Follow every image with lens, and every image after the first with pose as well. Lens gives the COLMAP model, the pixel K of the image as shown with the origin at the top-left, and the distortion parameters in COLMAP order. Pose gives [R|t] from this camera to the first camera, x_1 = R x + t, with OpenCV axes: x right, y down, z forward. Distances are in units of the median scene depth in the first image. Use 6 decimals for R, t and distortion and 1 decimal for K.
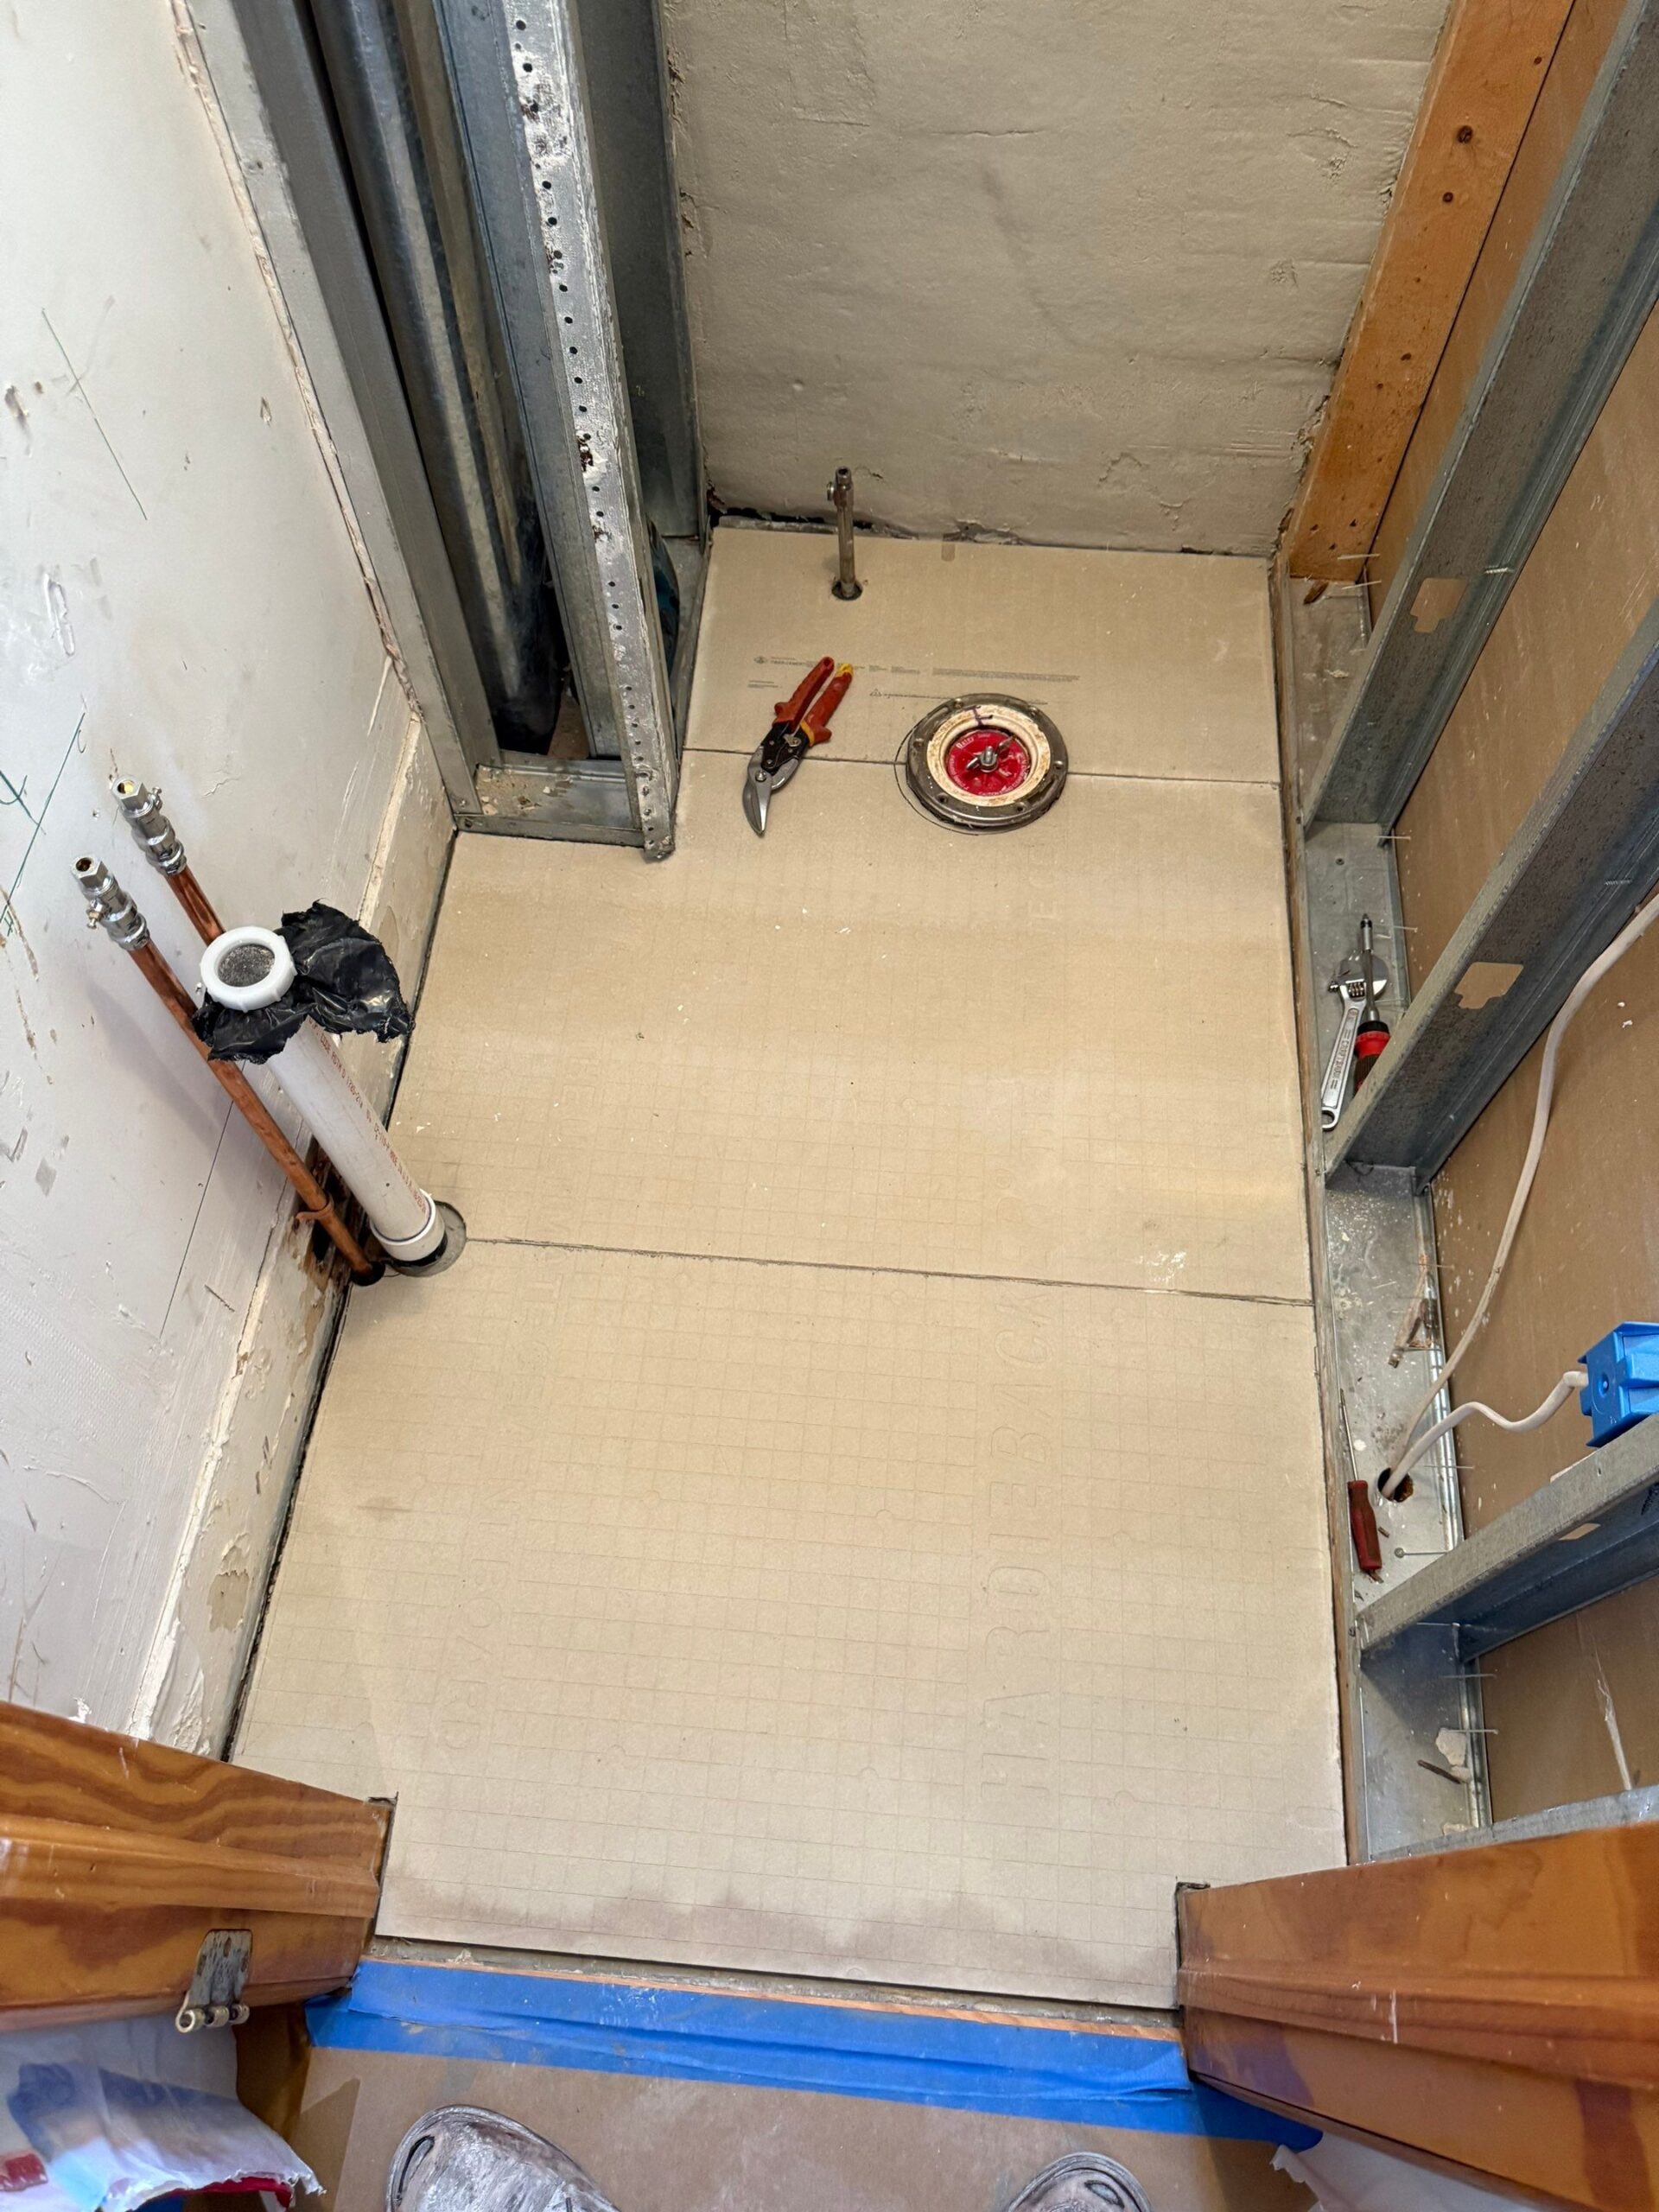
lens RADIAL K [[1567.1, 0, 826.8], [0, 1567.1, 1122.4], [0, 0, 1]] dist [0.053761, -0.083512]
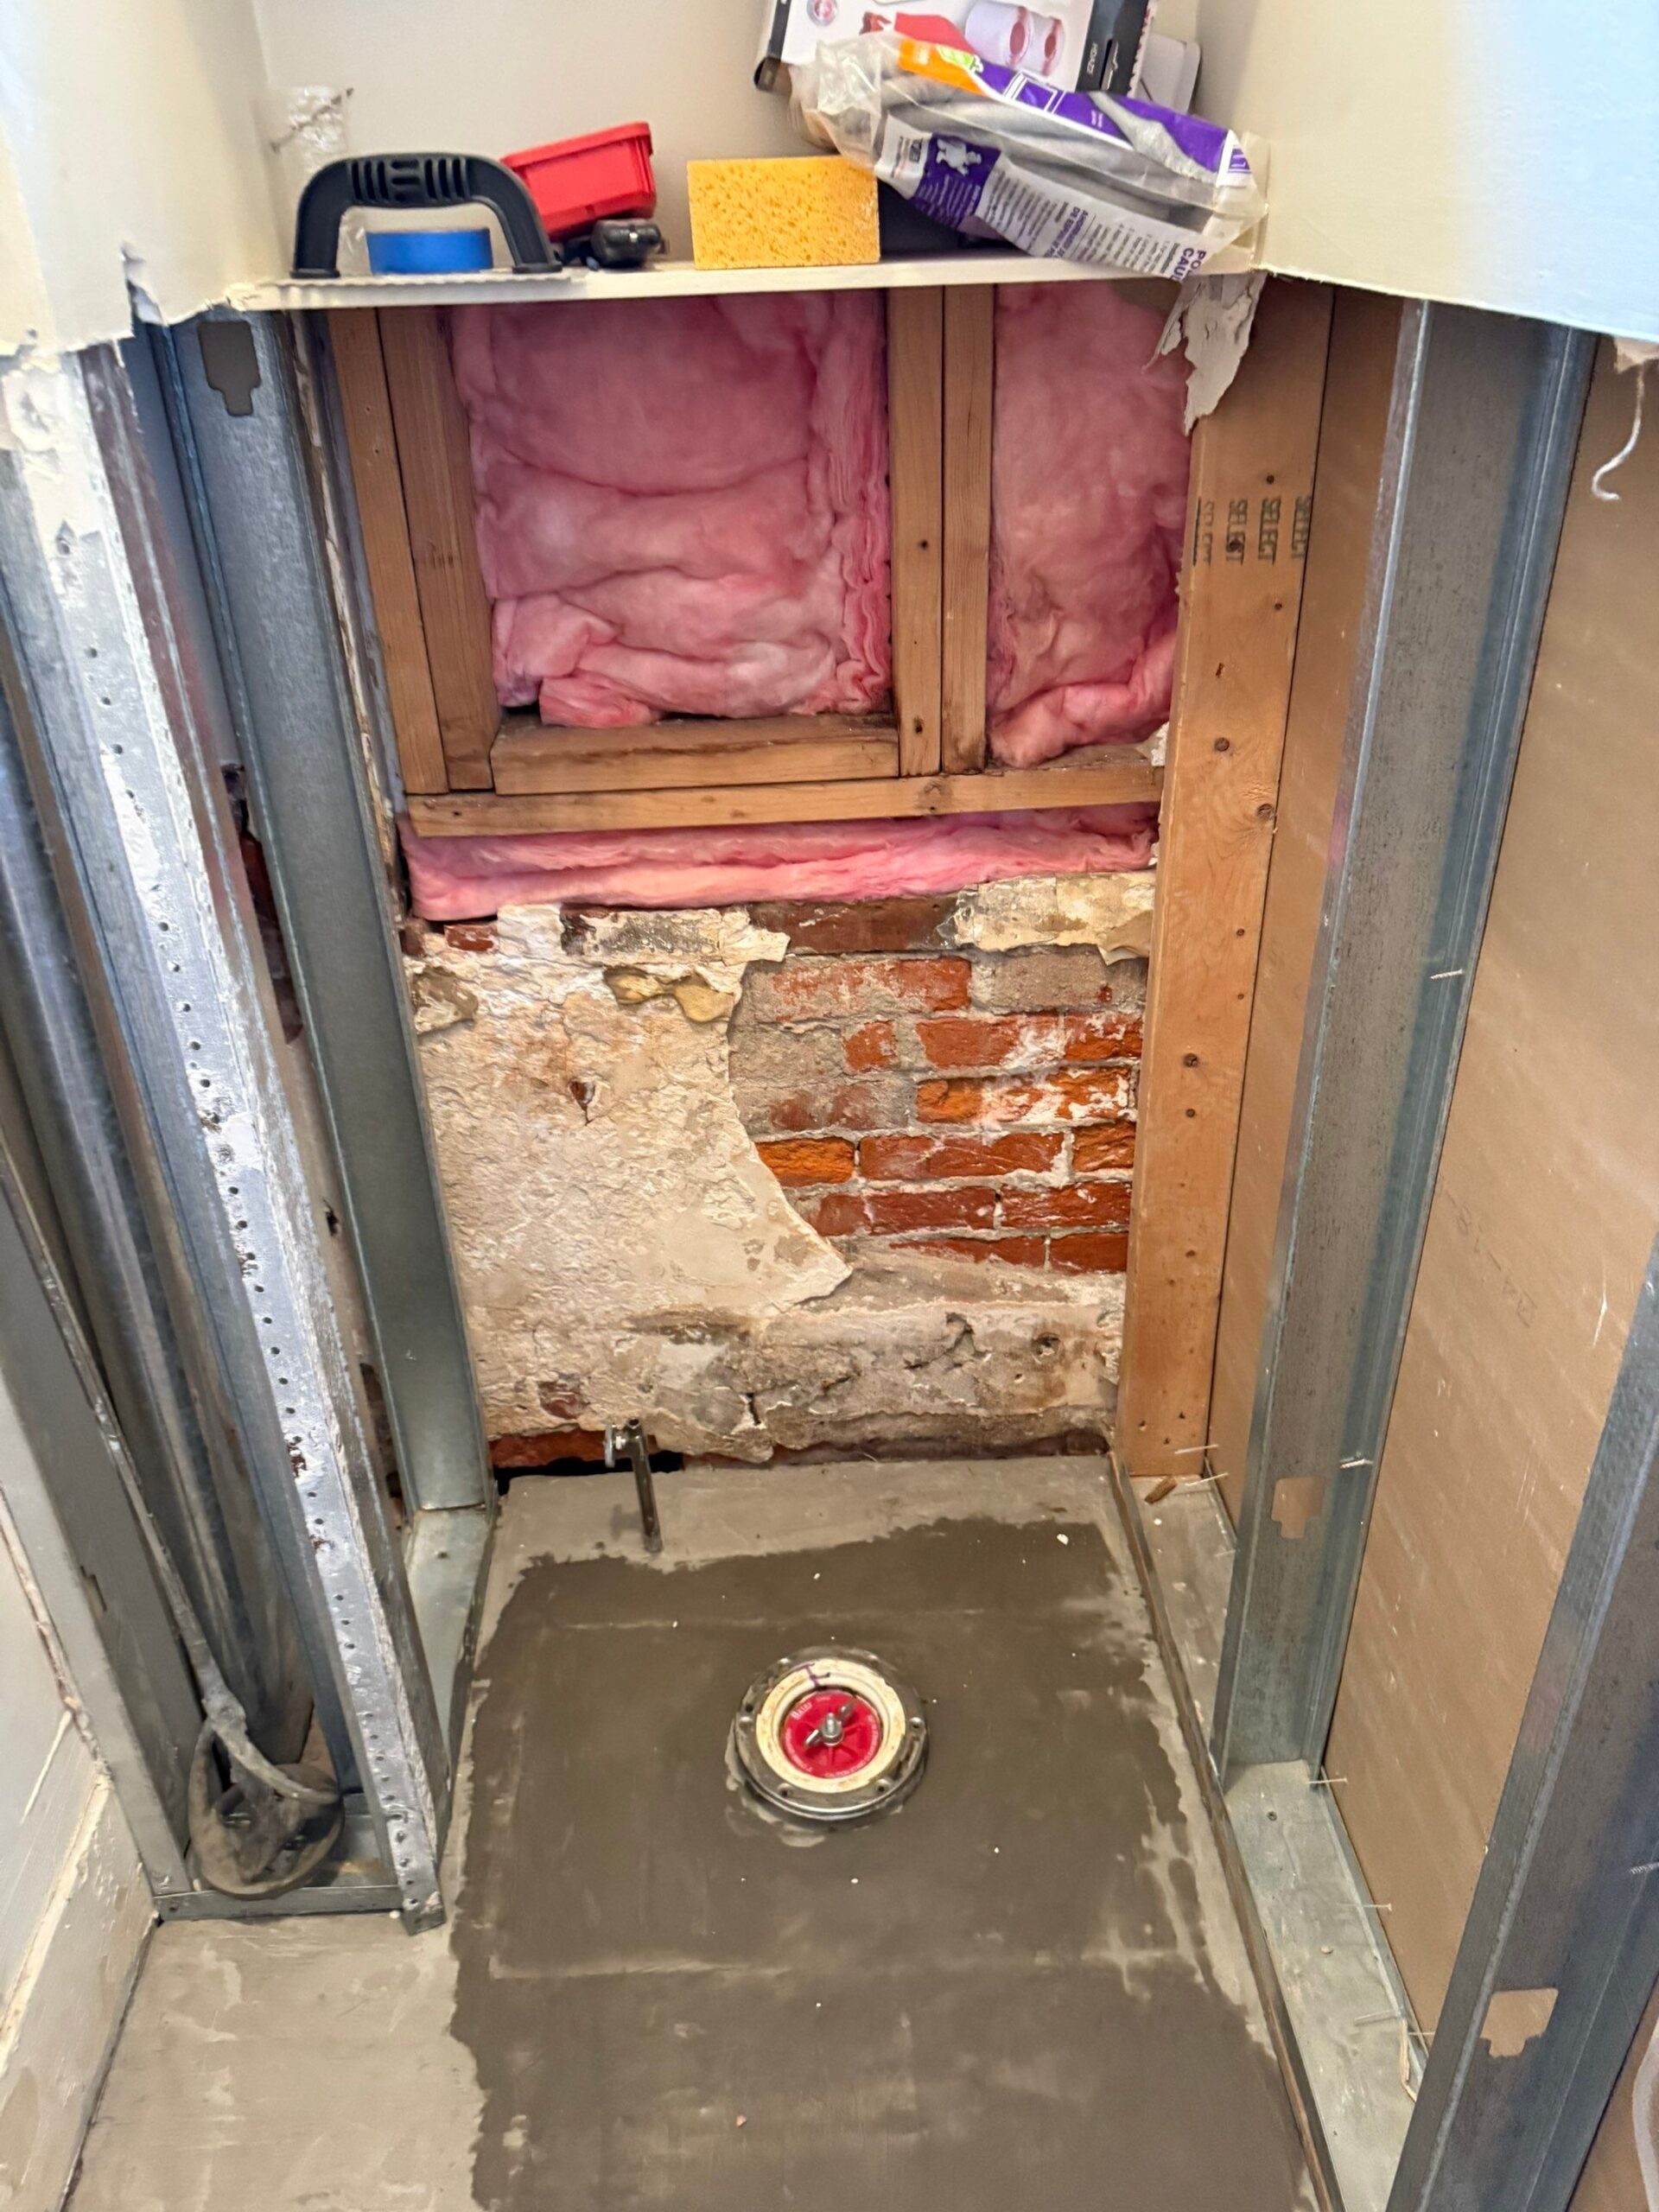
lens RADIAL K [[1567.1, 0, 834.7], [0, 1567.1, 1101.8], [0, 0, 1]] dist [0.053761, -0.083512]
pose [[0.990366, -0.089300, 0.105829, 0.053919], [0.132173, 0.837511, -0.530194, -0.077586], [-0.041287, 0.539074, 0.841246, 0.138158]]
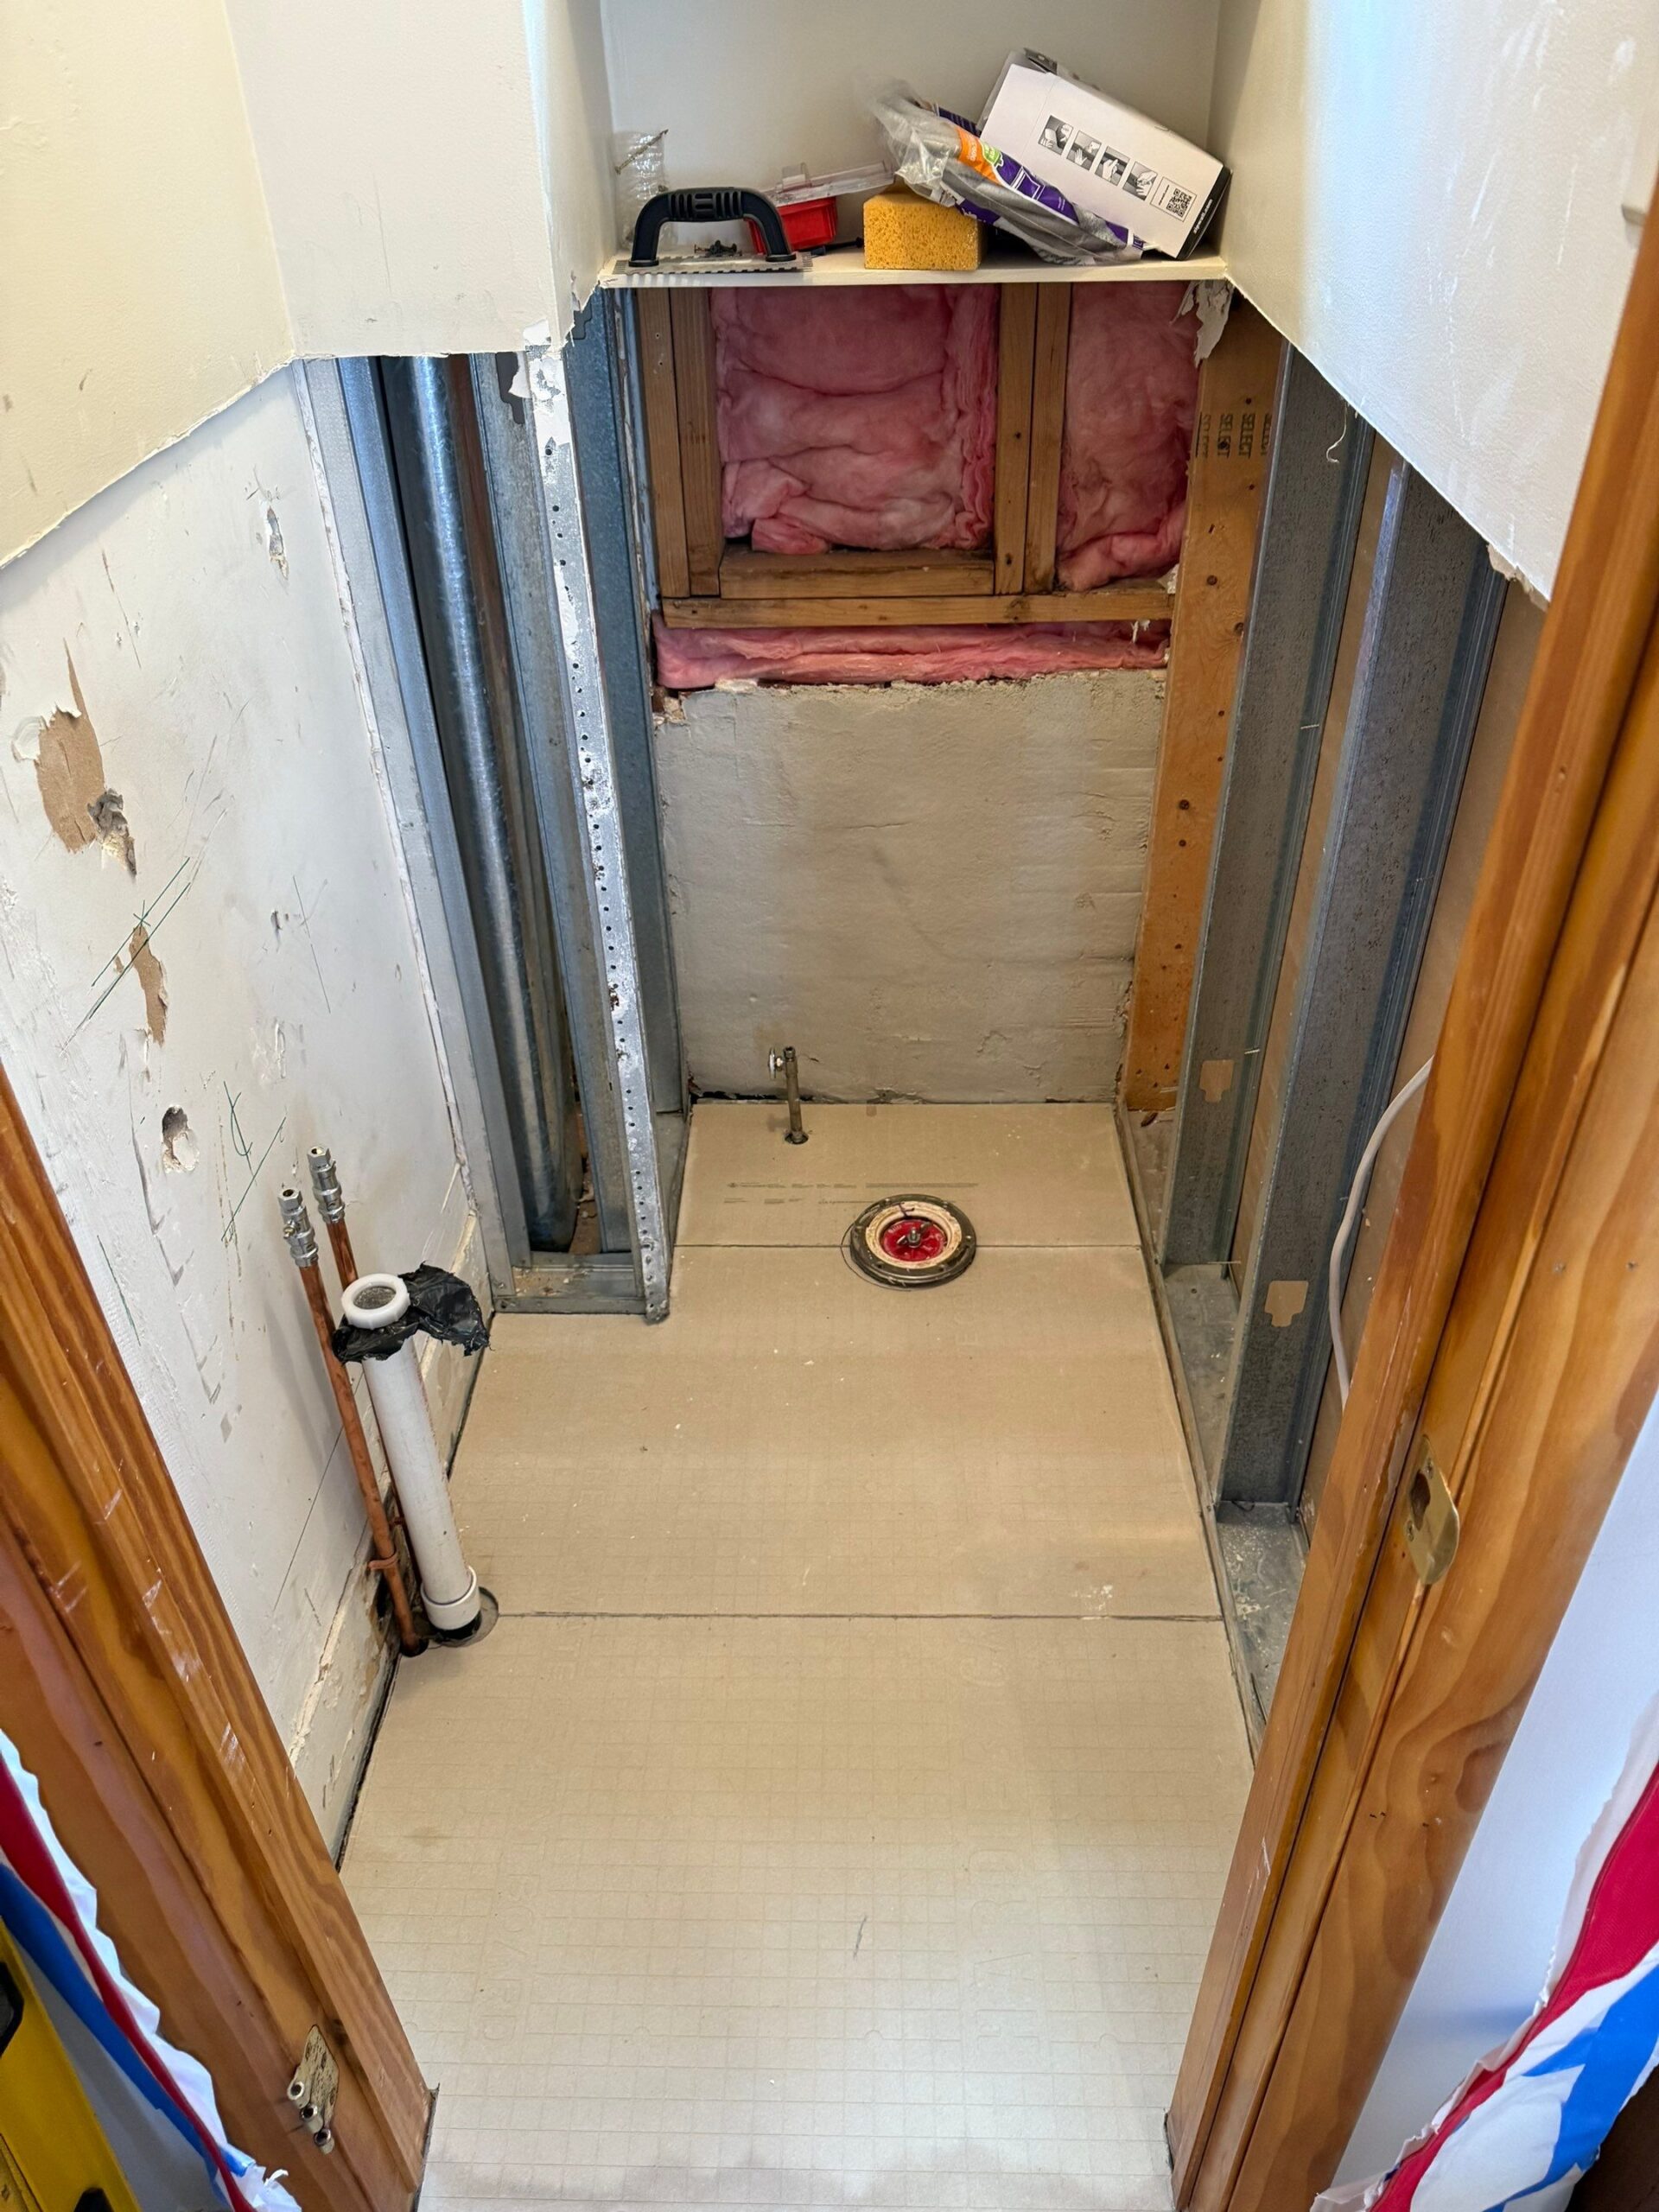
lens RADIAL K [[1567.1, 0, 835.5], [0, 1567.1, 1128.9], [0, 0, 1]] dist [0.053761, -0.083512]
pose [[0.997787, -0.050312, 0.043470, -0.013983], [0.064195, 0.899229, -0.432743, 0.280374], [-0.017318, 0.434576, 0.900469, -0.221590]]
